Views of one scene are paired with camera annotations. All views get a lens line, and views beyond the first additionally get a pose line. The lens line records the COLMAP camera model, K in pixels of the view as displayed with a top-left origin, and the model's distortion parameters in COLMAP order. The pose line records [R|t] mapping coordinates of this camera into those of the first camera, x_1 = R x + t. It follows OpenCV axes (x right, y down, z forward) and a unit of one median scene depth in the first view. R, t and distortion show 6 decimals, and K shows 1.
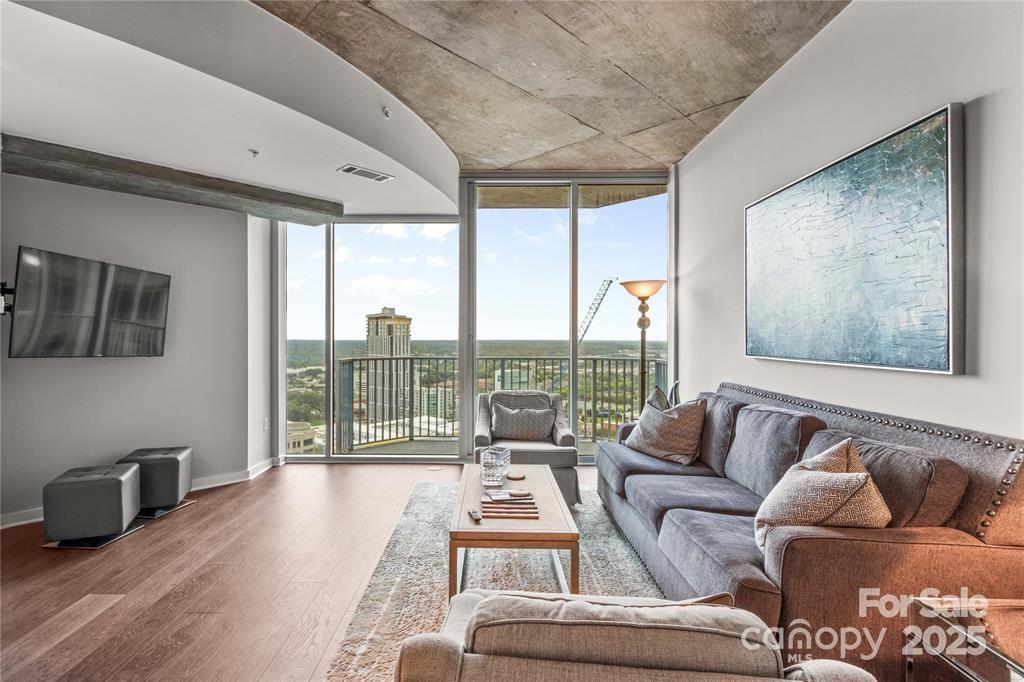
lens RADIAL K [[488.9, 0, 484.9], [0, 488.9, 338.9], [0, 0, 1]] dist [0.002983, 0.001244]
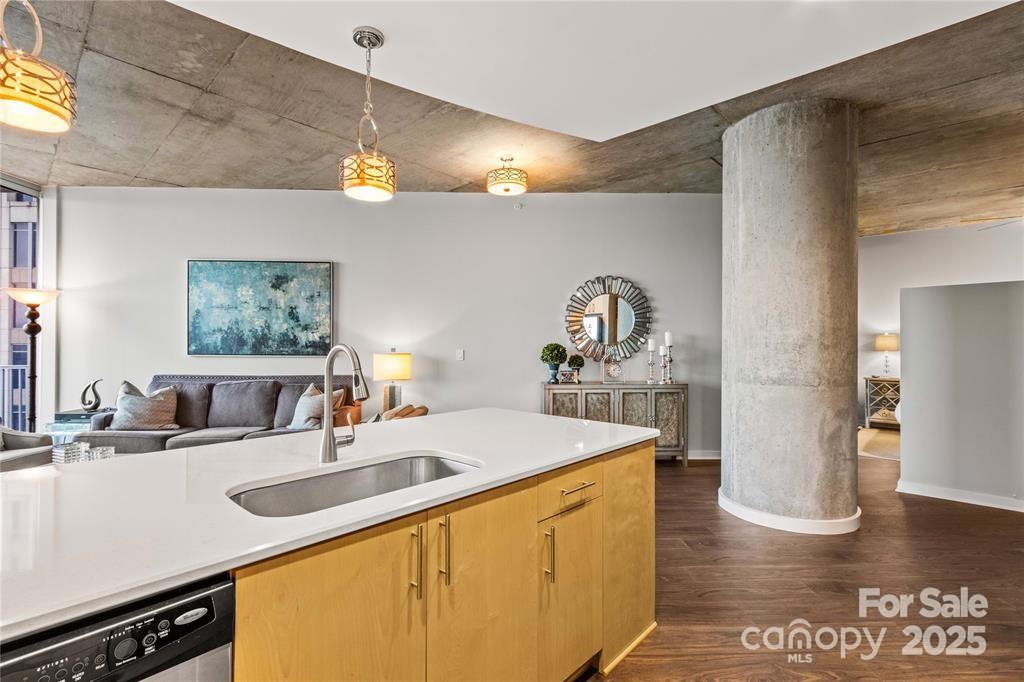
lens RADIAL K [[471.6, 0, 503.5], [0, 471.6, 343.0], [0, 0, 1]] dist [0.006776, -0.002462]
pose [[-0.037681, 0.000528, 0.999290, -0.943605], [0.002023, 0.999998, -0.000452, -0.001566], [-0.999288, 0.002005, -0.037682, 0.054955]]
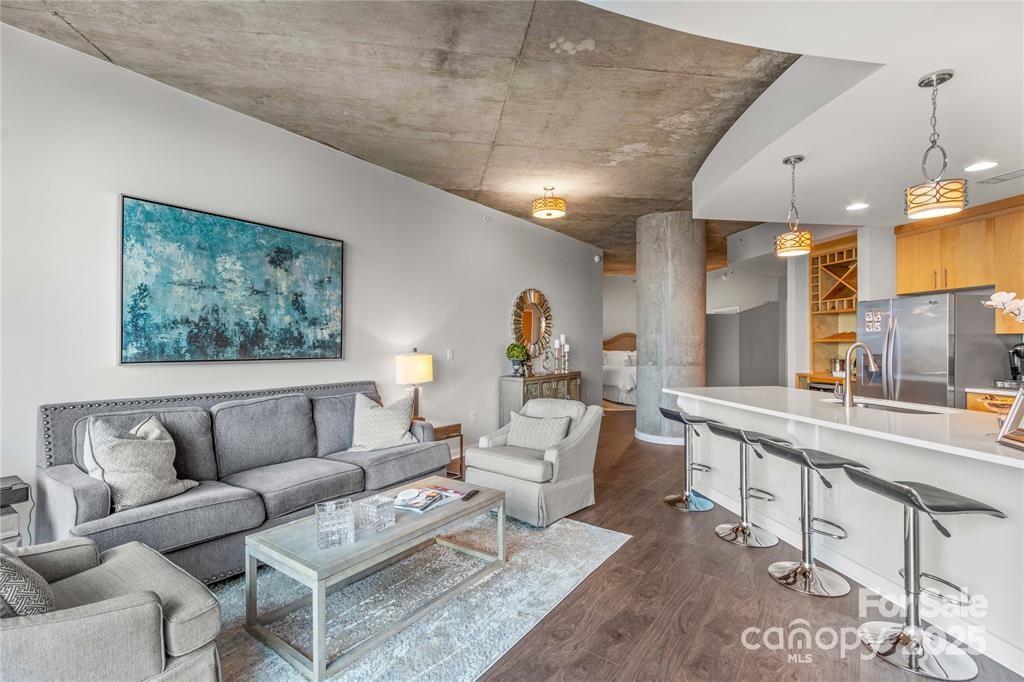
lens RADIAL K [[471.6, 0, 506.4], [0, 471.6, 342.6], [0, 0, 1]] dist [0.006776, -0.002462]
pose [[-0.813361, -0.000786, 0.581758, -0.485472], [0.000572, 0.999998, 0.002151, -0.005072], [-0.581759, 0.002082, -0.813359, 1.213683]]
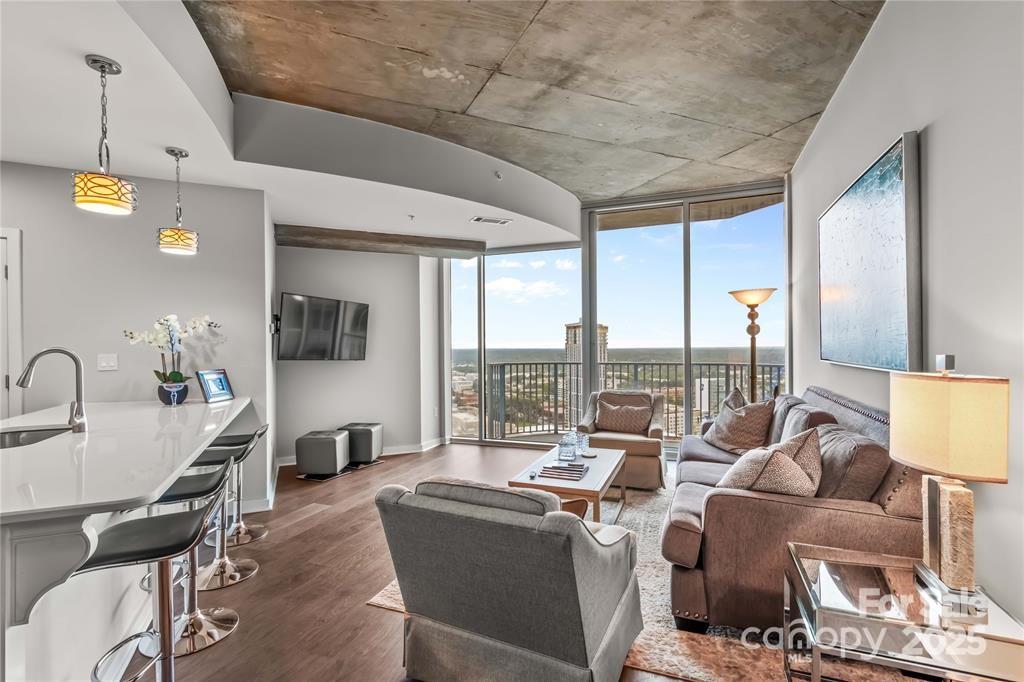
lens RADIAL K [[471.6, 0, 508.1], [0, 471.6, 346.9], [0, 0, 1]] dist [0.006776, -0.002462]
pose [[0.936370, -0.008387, -0.350915, 0.247982], [0.008395, 0.999964, -0.001499, 0.002306], [0.350915, -0.001542, 0.936406, -0.174016]]
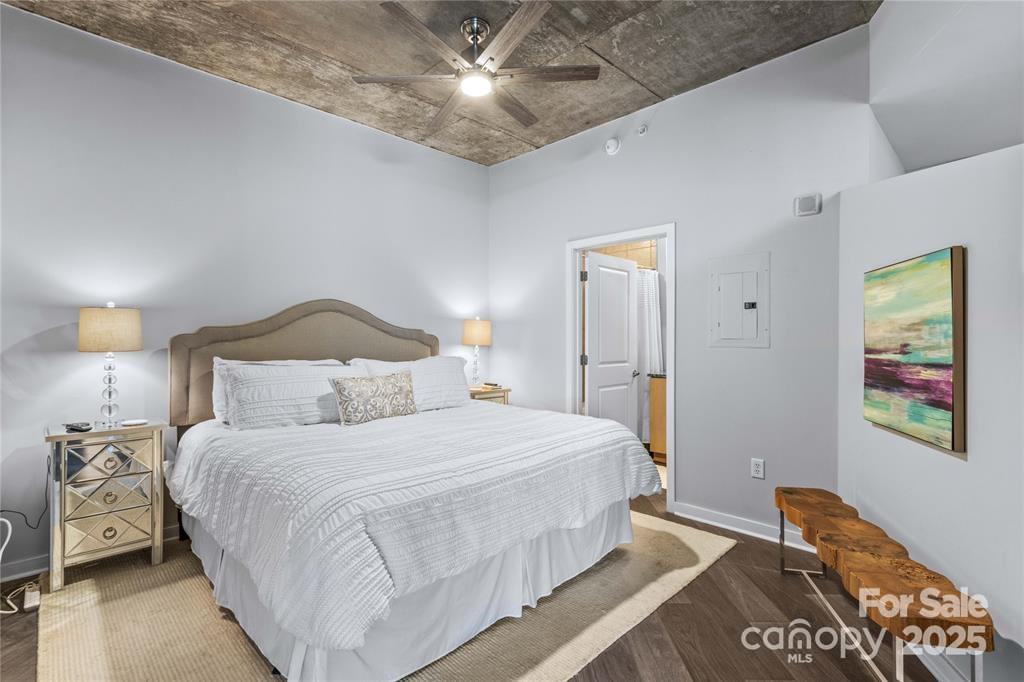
lens RADIAL K [[471.6, 0, 504.5], [0, 471.6, 338.1], [0, 0, 1]] dist [0.006776, -0.002462]
pose [[-0.999987, 0.002451, -0.004434, 0.340245], [0.002458, 0.999996, -0.001584, 0.015440], [0.004430, -0.001595, -0.999989, -0.869205]]
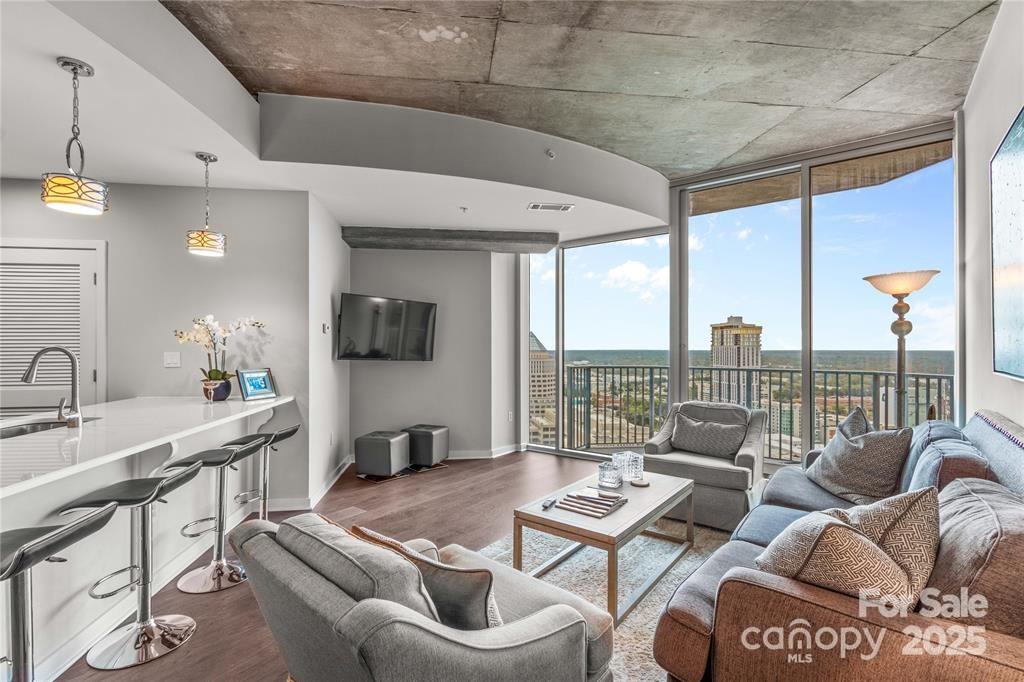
lens RADIAL K [[471.6, 0, 512.4], [0, 471.6, 345.7], [0, 0, 1]] dist [0.006776, -0.002462]
pose [[0.802577, -0.004073, -0.596534, 0.365725], [-0.000148, 0.999975, -0.007028, 0.001617], [0.596548, 0.005729, 0.802557, 0.044493]]
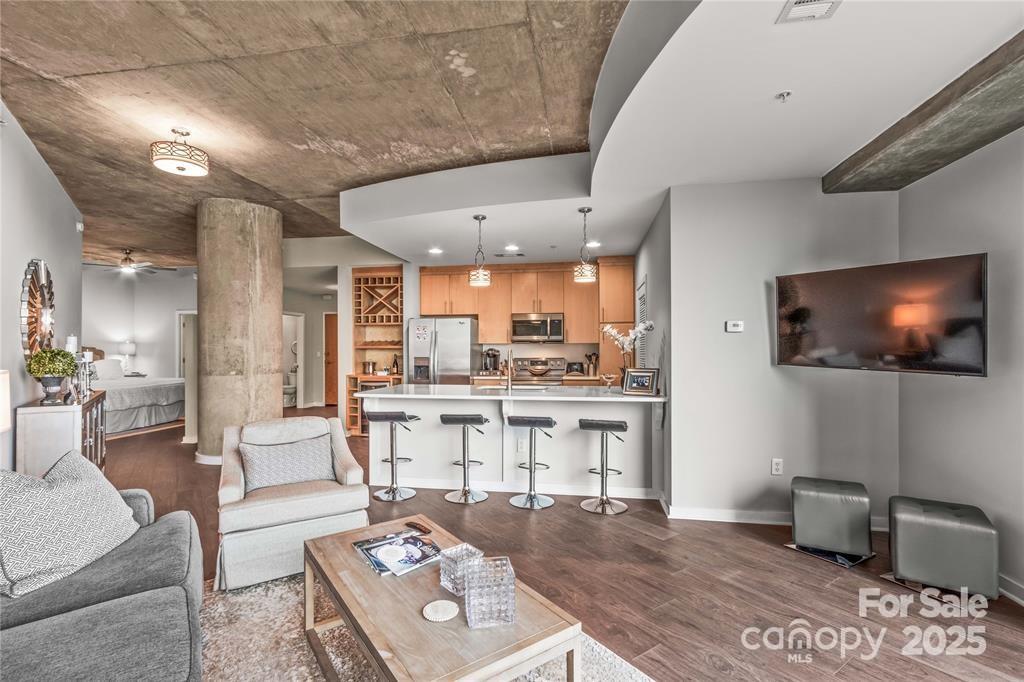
lens RADIAL K [[471.6, 0, 517.0], [0, 471.6, 348.6], [0, 0, 1]] dist [0.006776, -0.002462]
pose [[-0.799925, -0.001719, -0.600098, 0.255397], [-0.001395, 0.999999, -0.001005, -0.001154], [0.600099, 0.000033, -0.799926, 1.228739]]
